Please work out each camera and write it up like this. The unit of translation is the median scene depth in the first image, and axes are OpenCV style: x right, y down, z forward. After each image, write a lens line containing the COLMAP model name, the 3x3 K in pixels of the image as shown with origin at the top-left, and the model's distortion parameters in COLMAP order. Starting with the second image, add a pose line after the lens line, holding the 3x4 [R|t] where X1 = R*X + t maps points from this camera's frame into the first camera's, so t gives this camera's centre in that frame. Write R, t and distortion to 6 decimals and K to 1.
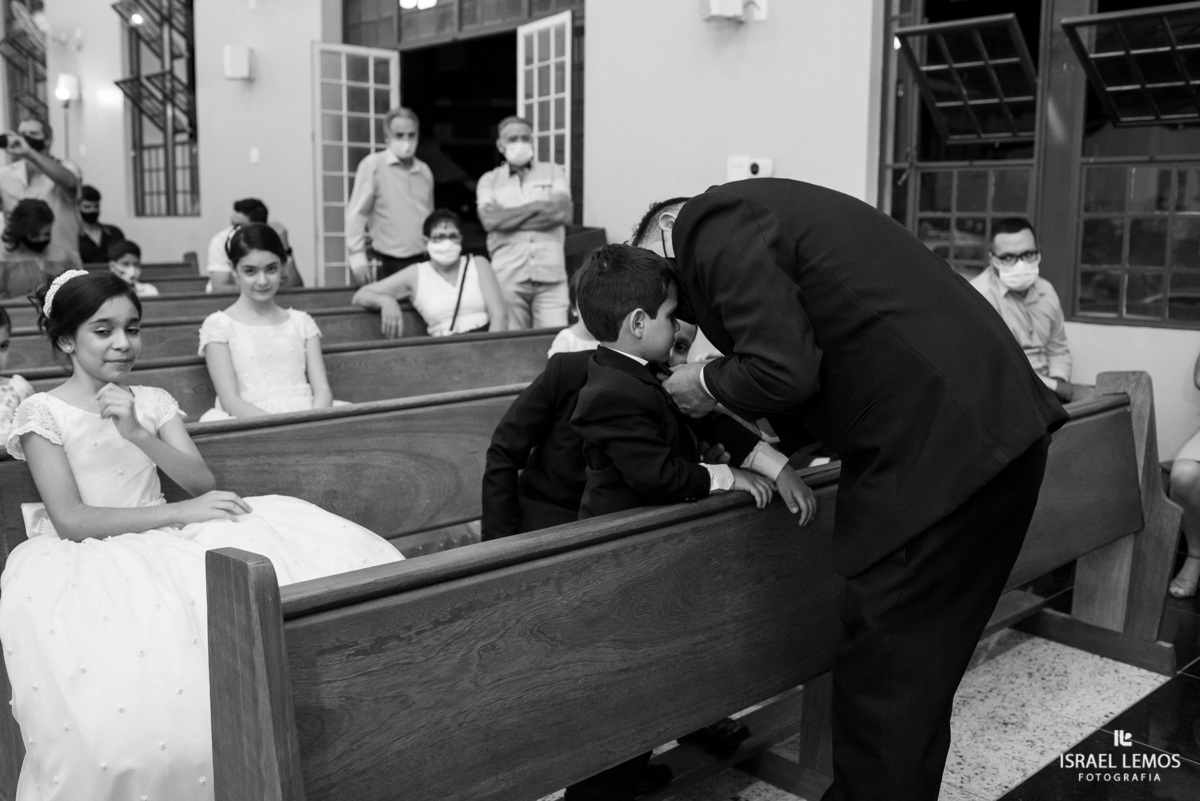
lens RADIAL K [[1189.3, 0, 604.9], [0, 1189.3, 409.7], [0, 0, 1]] dist [0.026032, 0.000000]
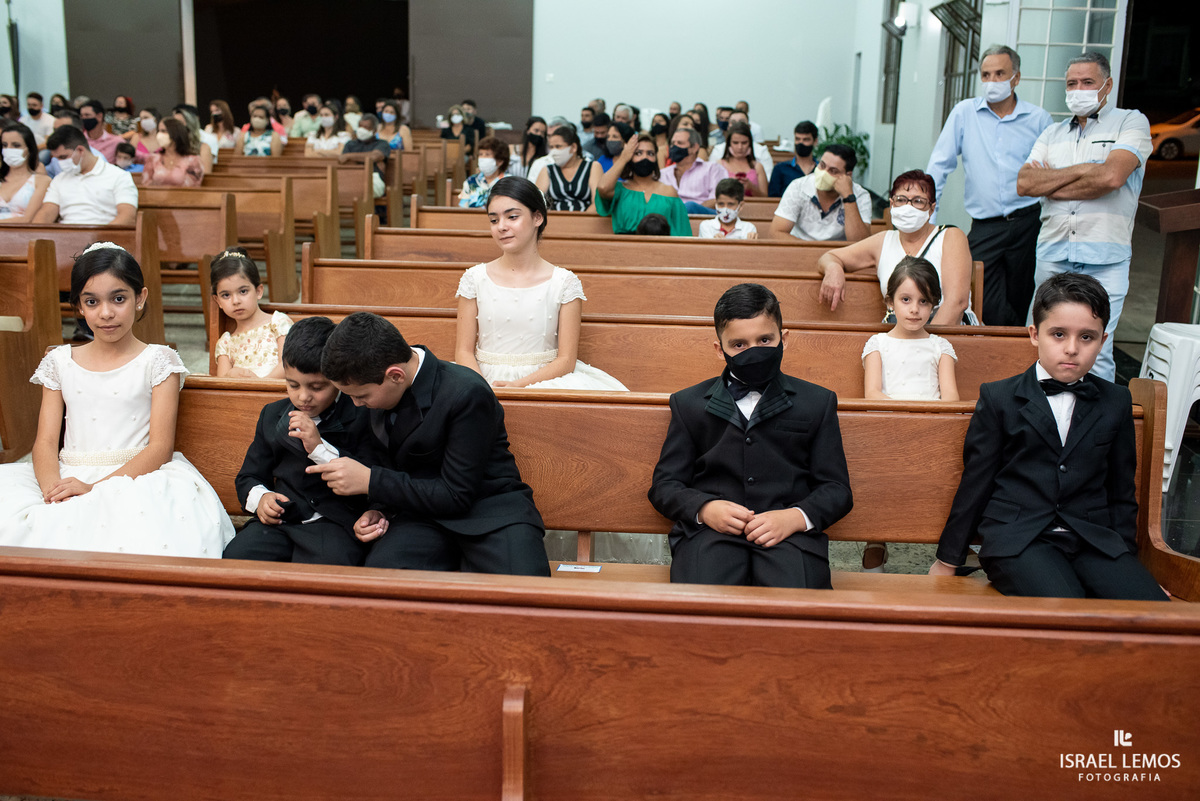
lens RADIAL K [[1189.3, 0, 602.6], [0, 1189.3, 393.1], [0, 0, 1]] dist [0.026032, 0.000000]
pose [[0.639394, 0.189165, -0.745246, 0.357421], [-0.139914, 0.981706, 0.129144, -0.082942], [0.756042, 0.021696, 0.654163, 0.247332]]
